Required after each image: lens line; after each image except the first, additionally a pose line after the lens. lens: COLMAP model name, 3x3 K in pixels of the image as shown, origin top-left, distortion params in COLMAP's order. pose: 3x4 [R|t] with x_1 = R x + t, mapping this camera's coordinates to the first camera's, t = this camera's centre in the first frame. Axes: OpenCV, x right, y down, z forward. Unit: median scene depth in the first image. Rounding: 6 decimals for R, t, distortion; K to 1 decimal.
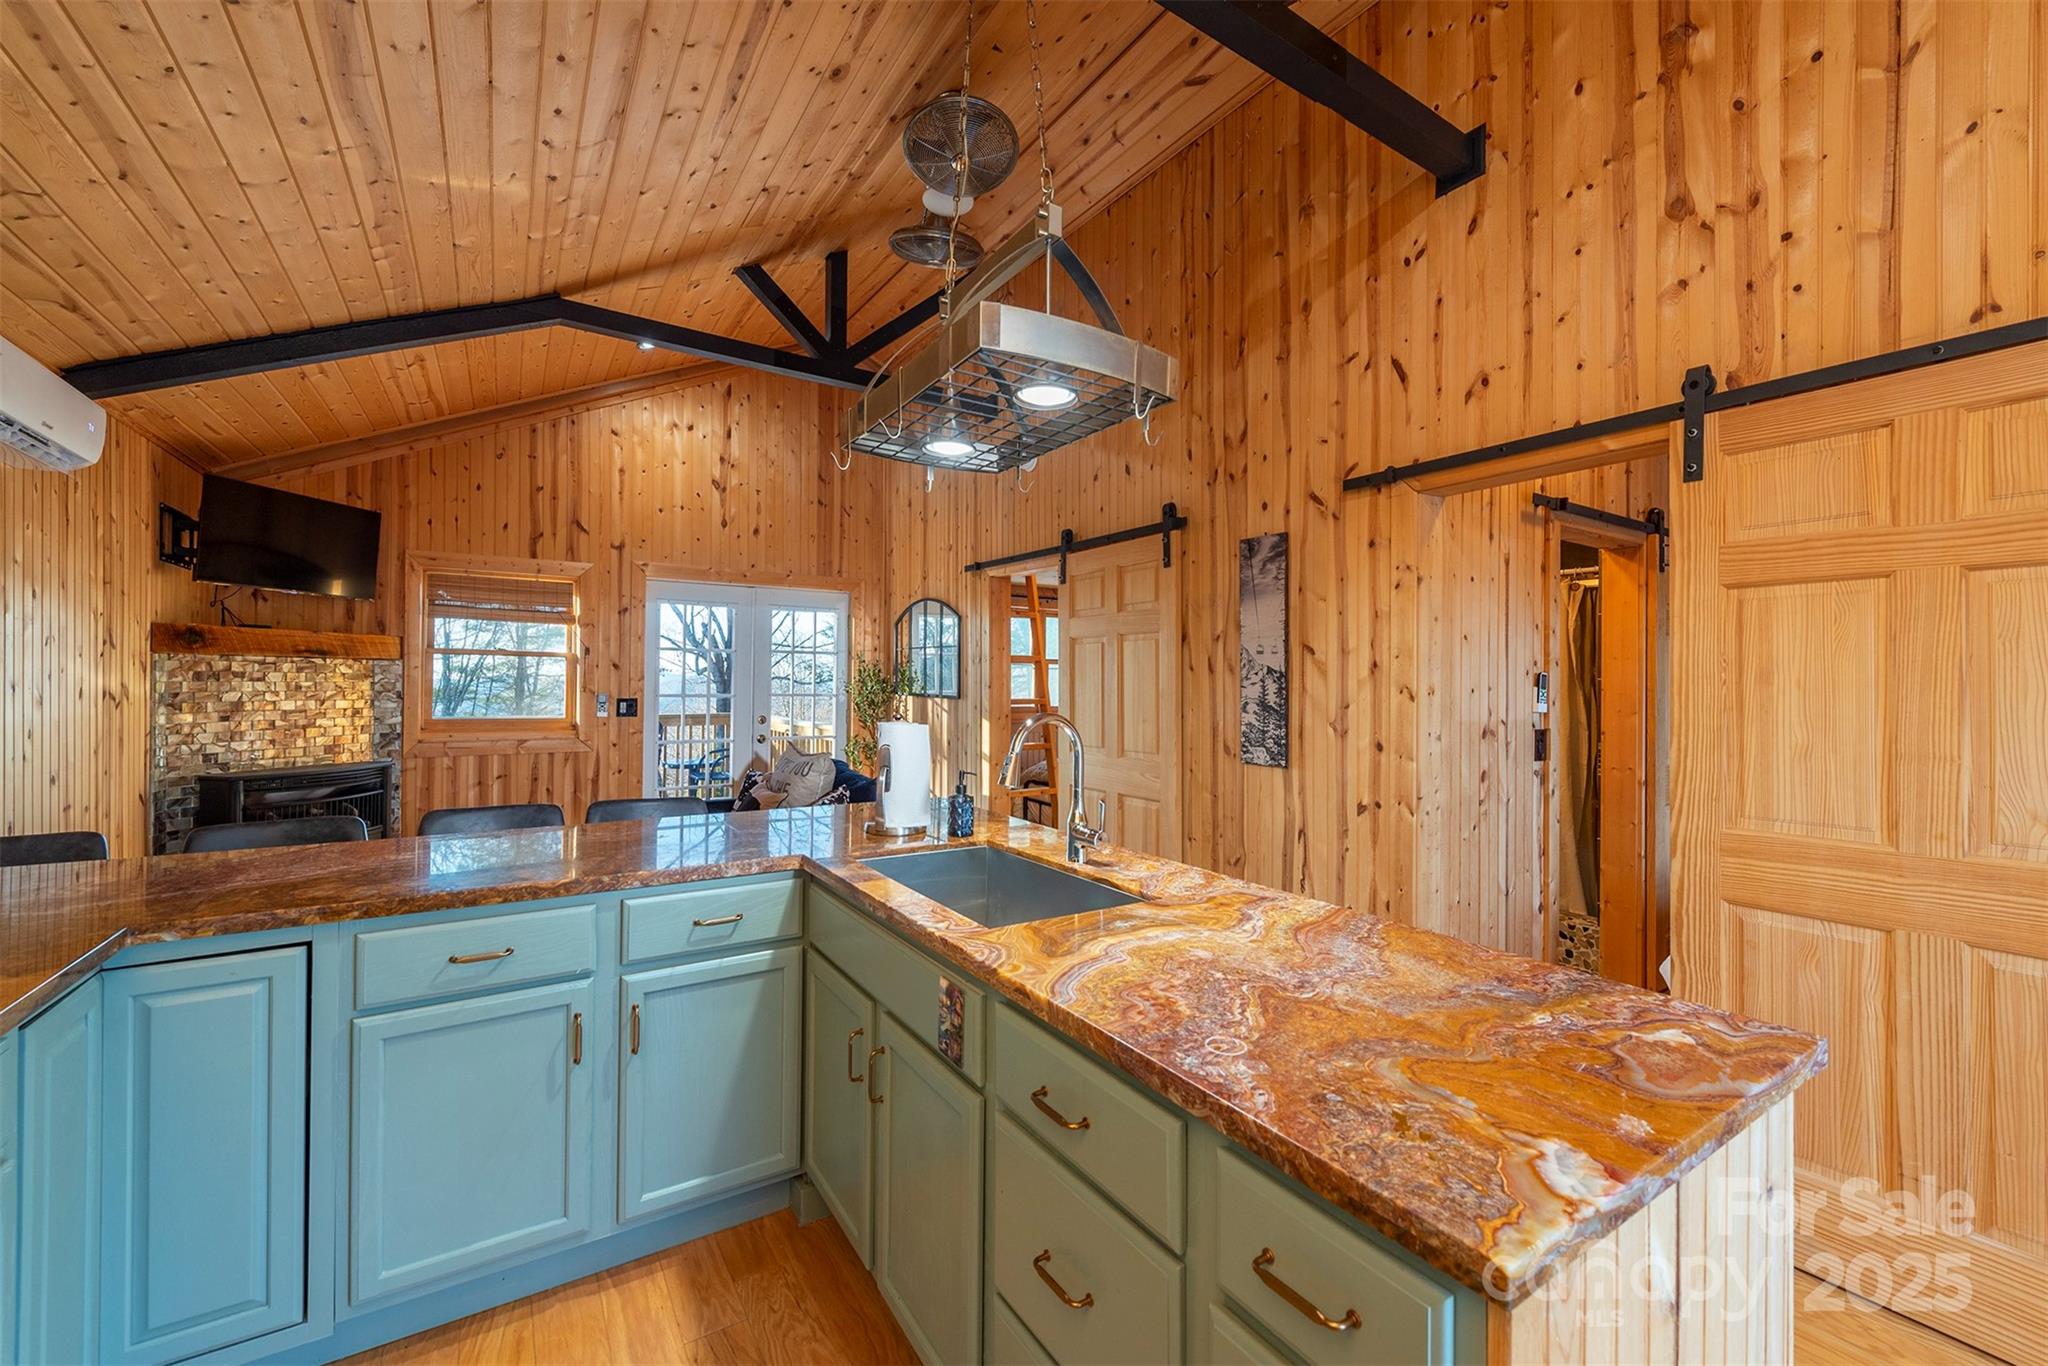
lens RADIAL K [[871.4, 0, 1023.1], [0, 871.4, 671.4], [0, 0, 1]] dist [-0.001911, -0.000734]
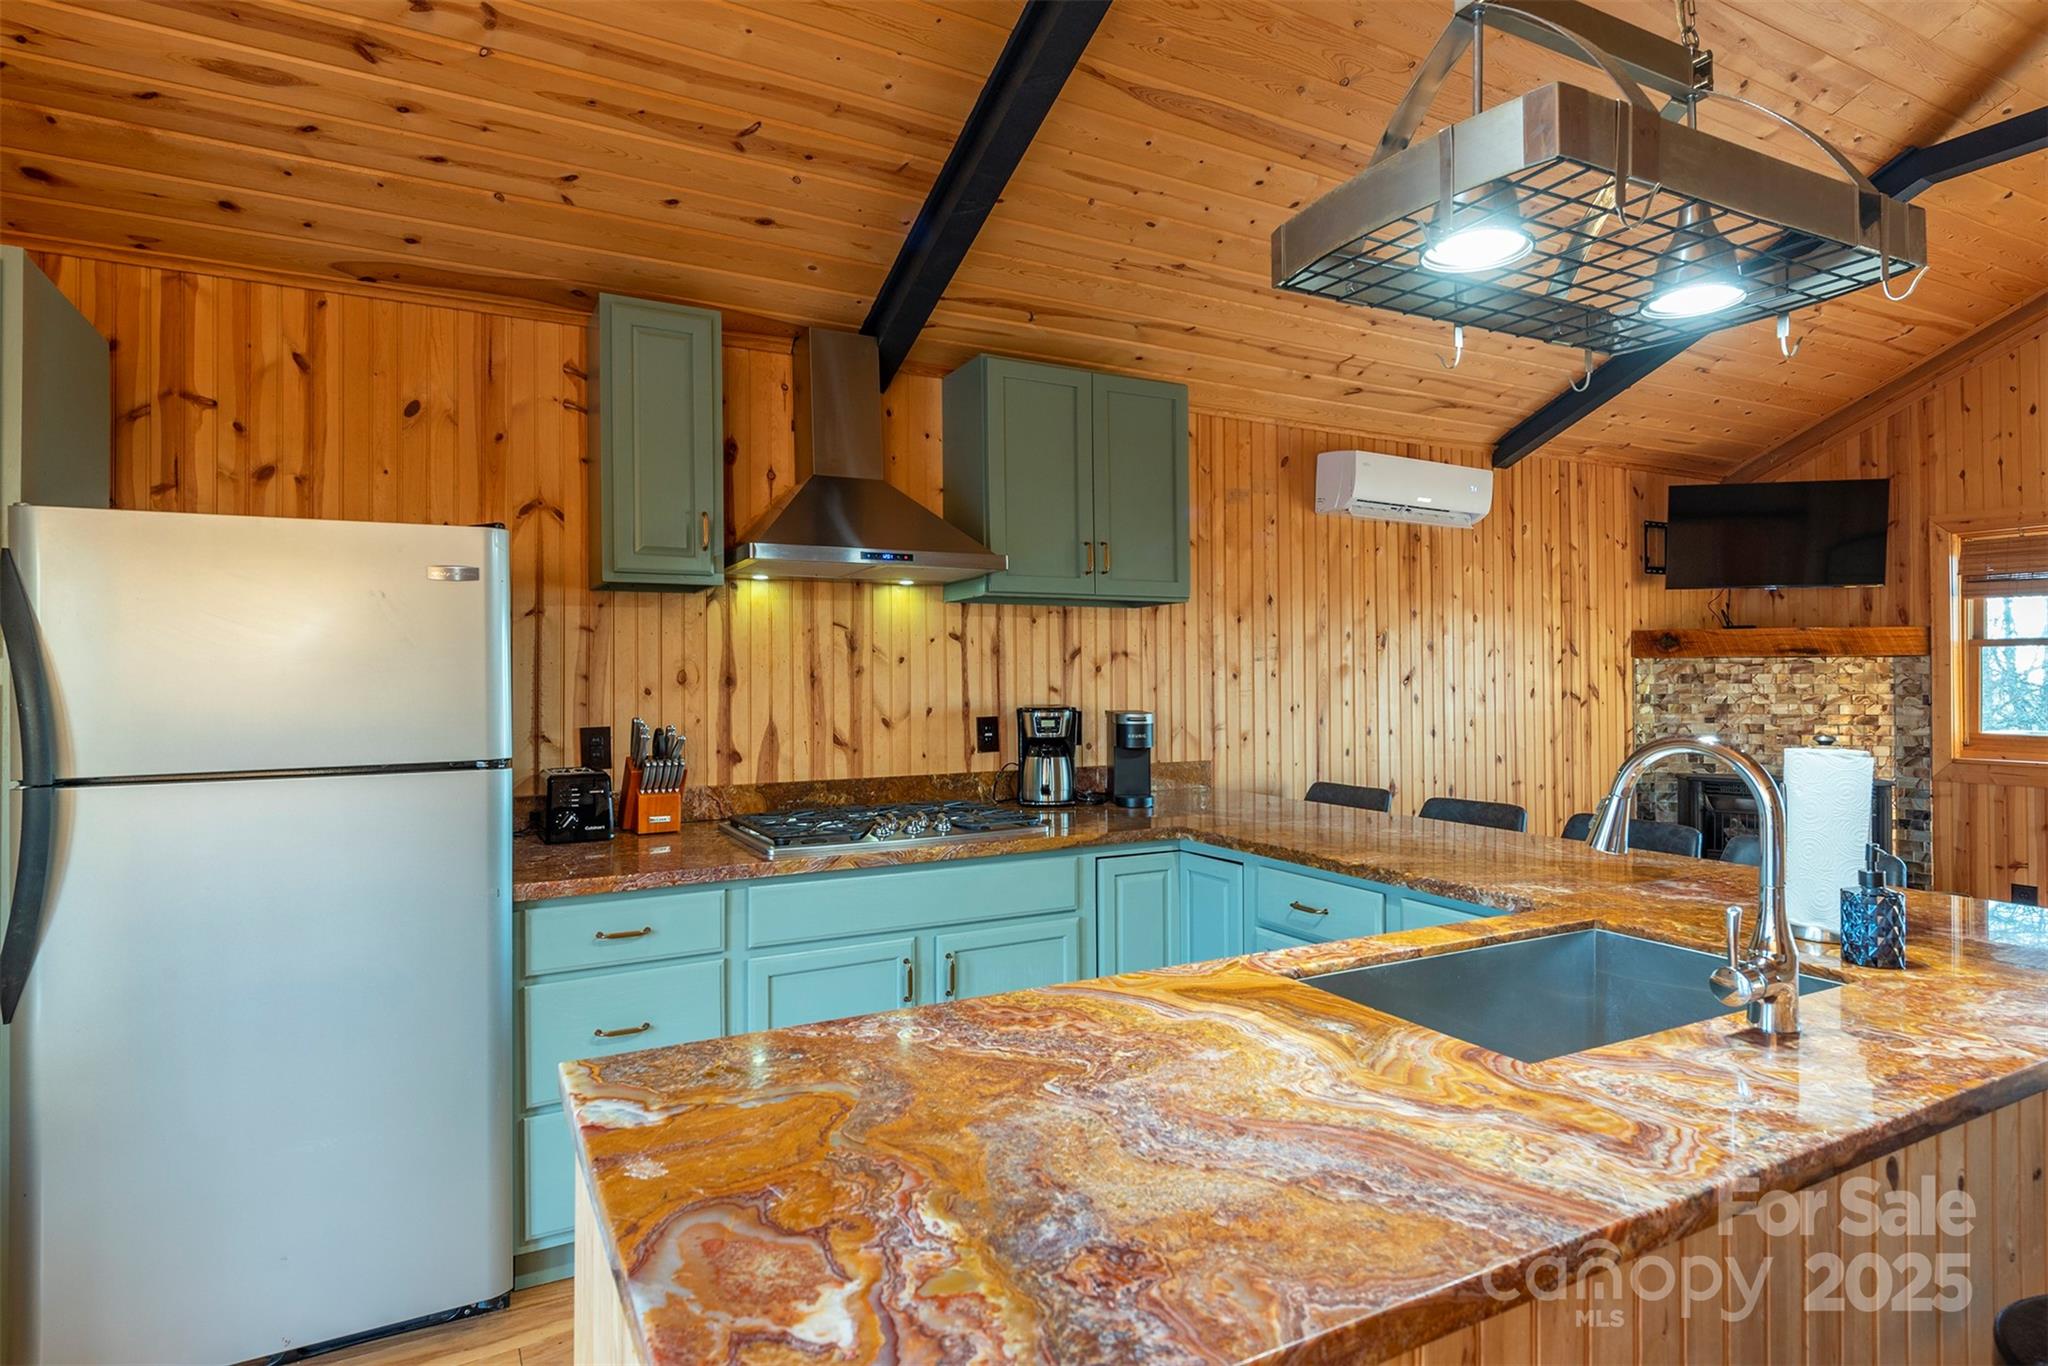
lens RADIAL K [[1025.1, 0, 1023.8], [0, 1025.1, 669.8], [0, 0, 1]] dist [0.020998, 0.000066]
pose [[-0.074947, -0.014825, -0.997077, 0.430811], [0.013057, 0.999789, -0.015847, 0.005150], [0.997102, -0.014206, -0.074738, 0.363443]]
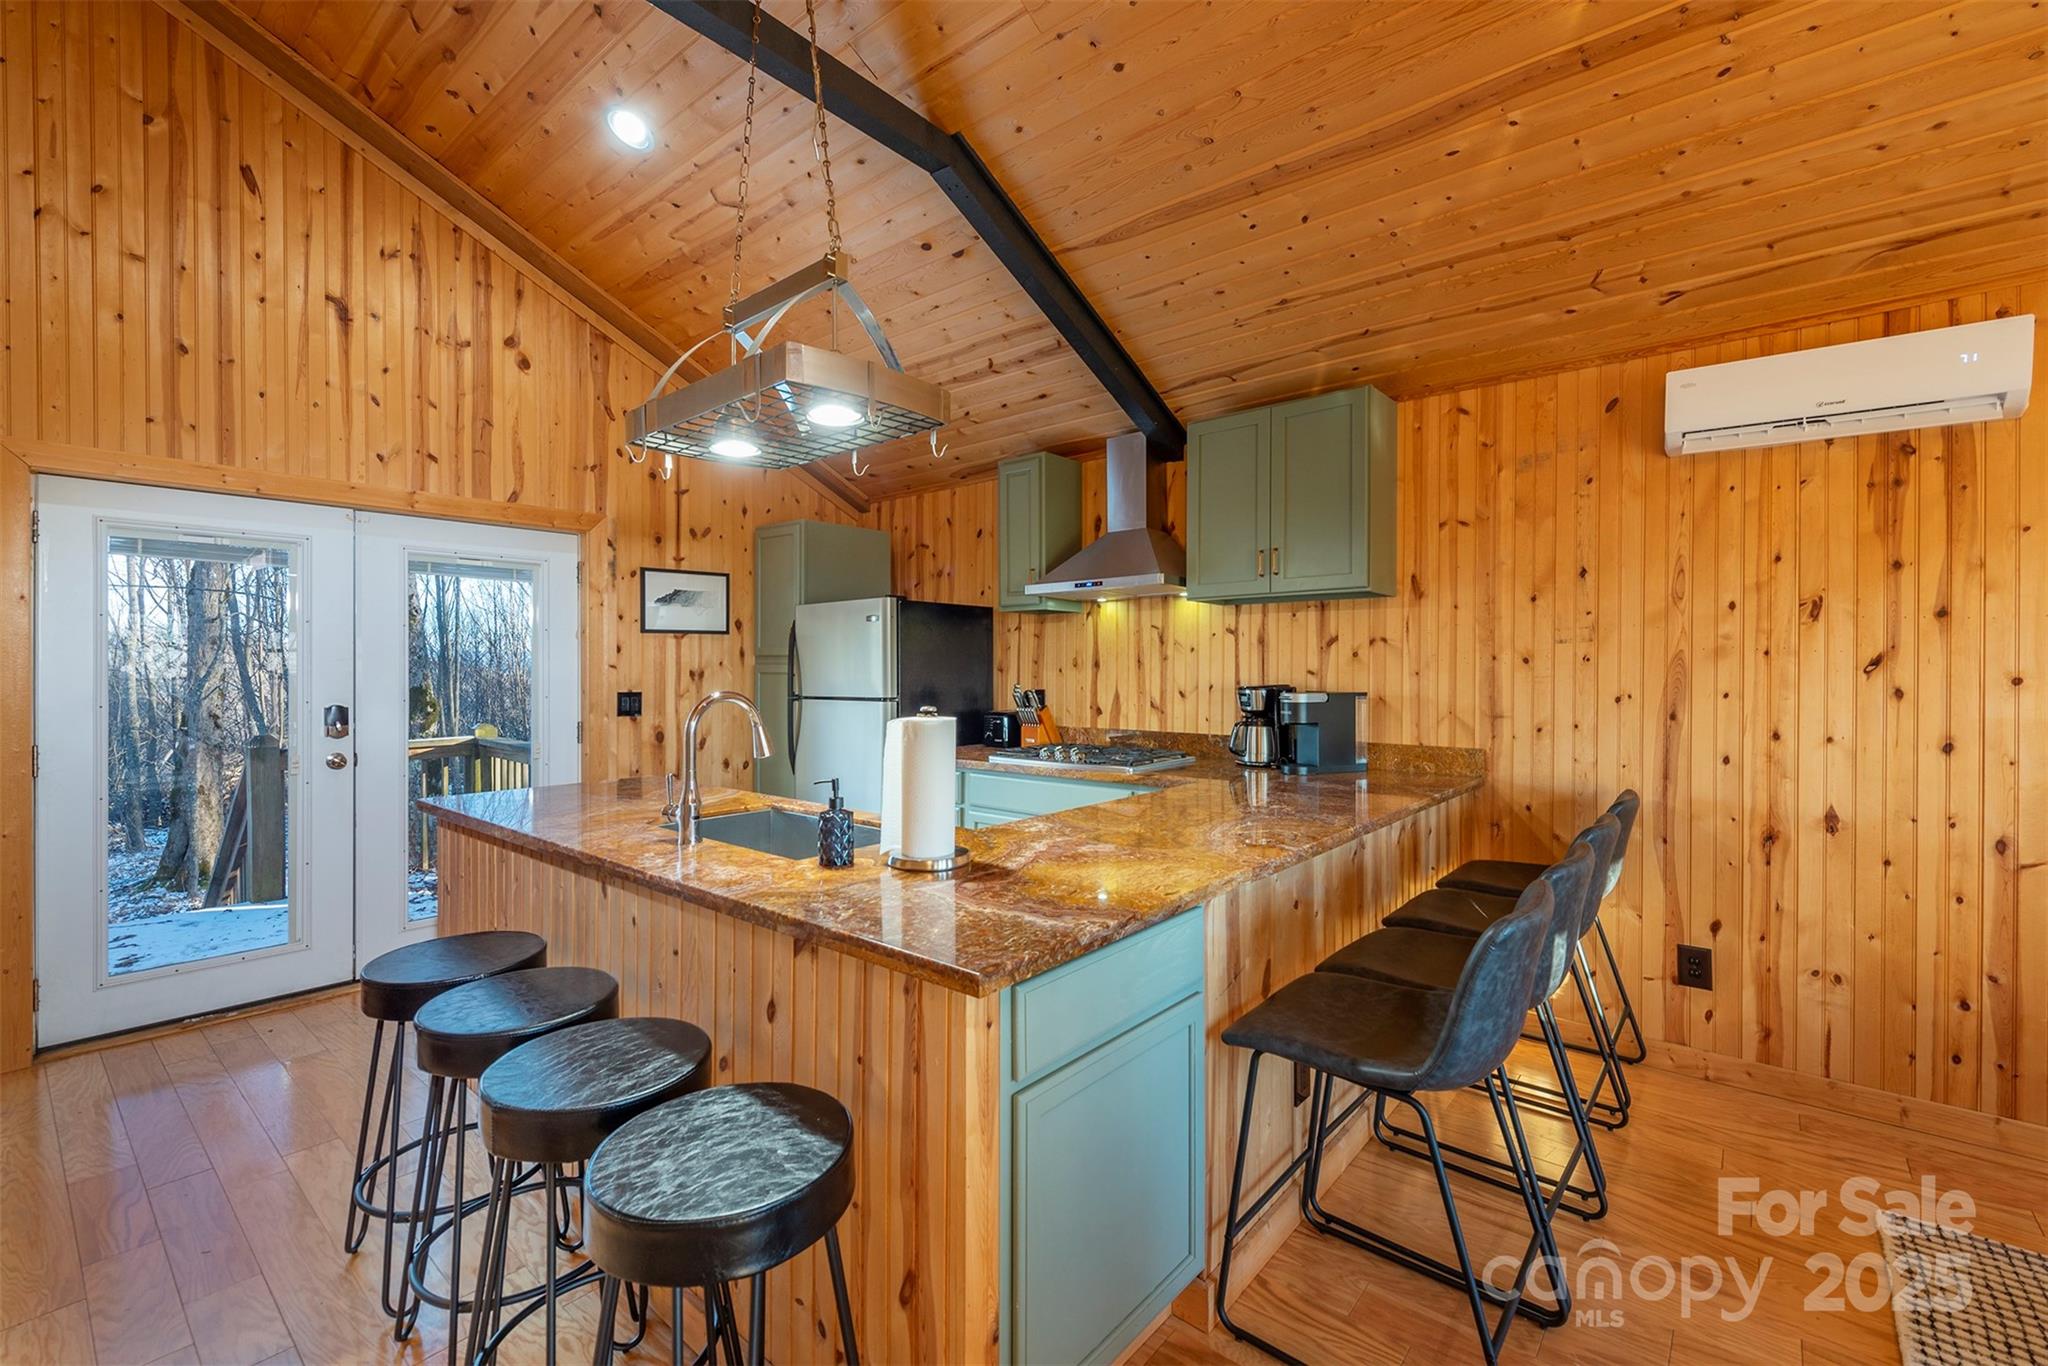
lens RADIAL K [[879.5, 0, 1021.5], [0, 879.5, 678.5], [0, 0, 1]] dist [0.001925, -0.000029]
pose [[-0.951314, -0.005069, -0.308182, 0.016905], [-0.004897, 0.999987, -0.001331, 0.020196], [0.308185, 0.000243, -0.951326, 1.258495]]
